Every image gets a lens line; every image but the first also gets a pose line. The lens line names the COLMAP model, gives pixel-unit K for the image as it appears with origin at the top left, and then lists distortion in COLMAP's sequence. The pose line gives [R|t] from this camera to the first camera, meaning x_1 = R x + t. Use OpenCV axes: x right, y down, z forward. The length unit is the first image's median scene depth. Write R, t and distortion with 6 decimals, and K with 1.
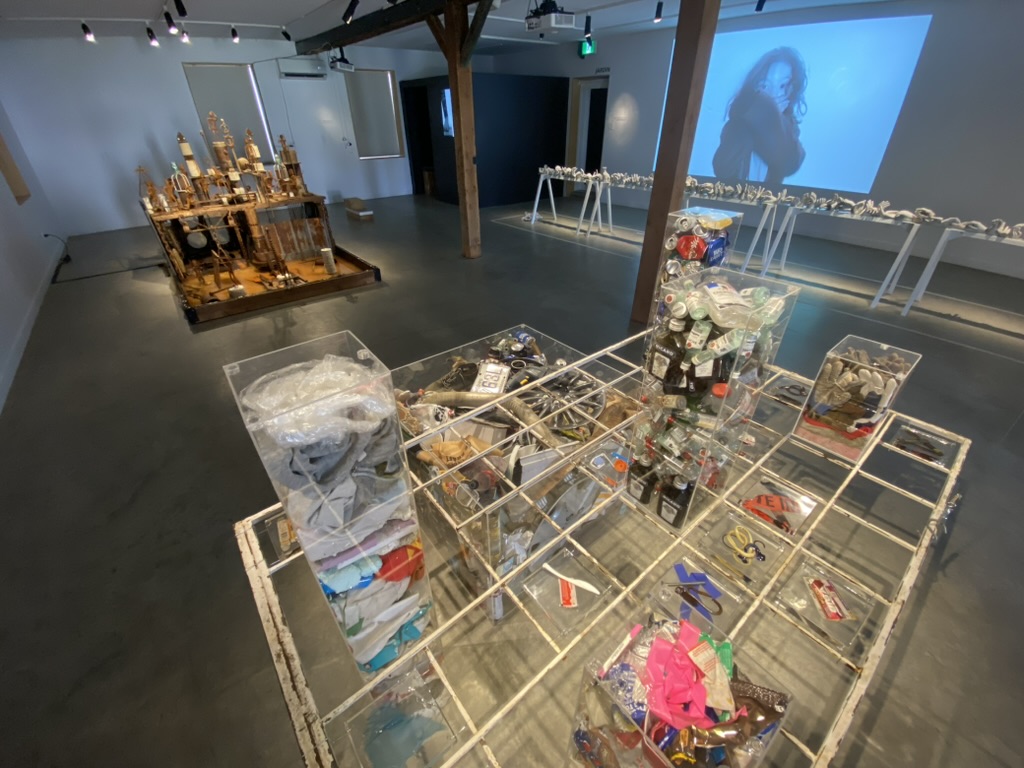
lens RADIAL K [[416.0, 0, 512.8], [0, 416.0, 386.4], [0, 0, 1]] dist [-0.023848, -0.000228]
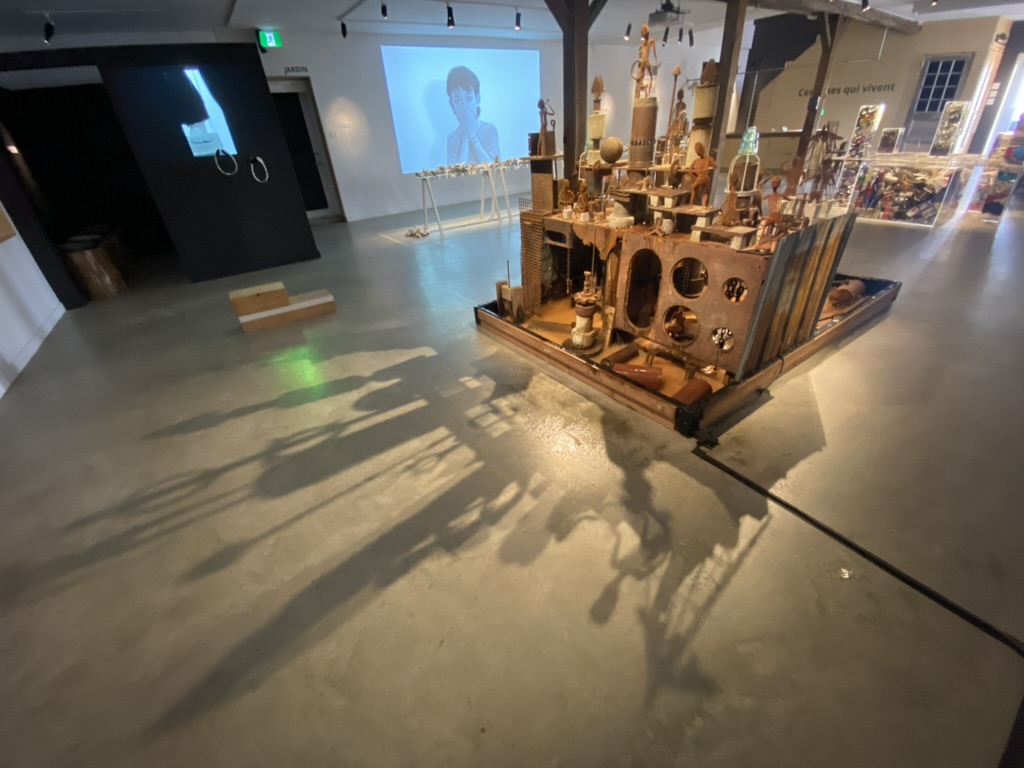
lens RADIAL K [[416.0, 0, 511.5], [0, 416.0, 383.0], [0, 0, 1]] dist [-0.023848, -0.000228]
pose [[0.068520, -0.507360, 0.859006, -0.778669], [0.594078, 0.712477, 0.373427, -0.375403], [-0.801484, 0.484730, 0.350230, 0.678047]]
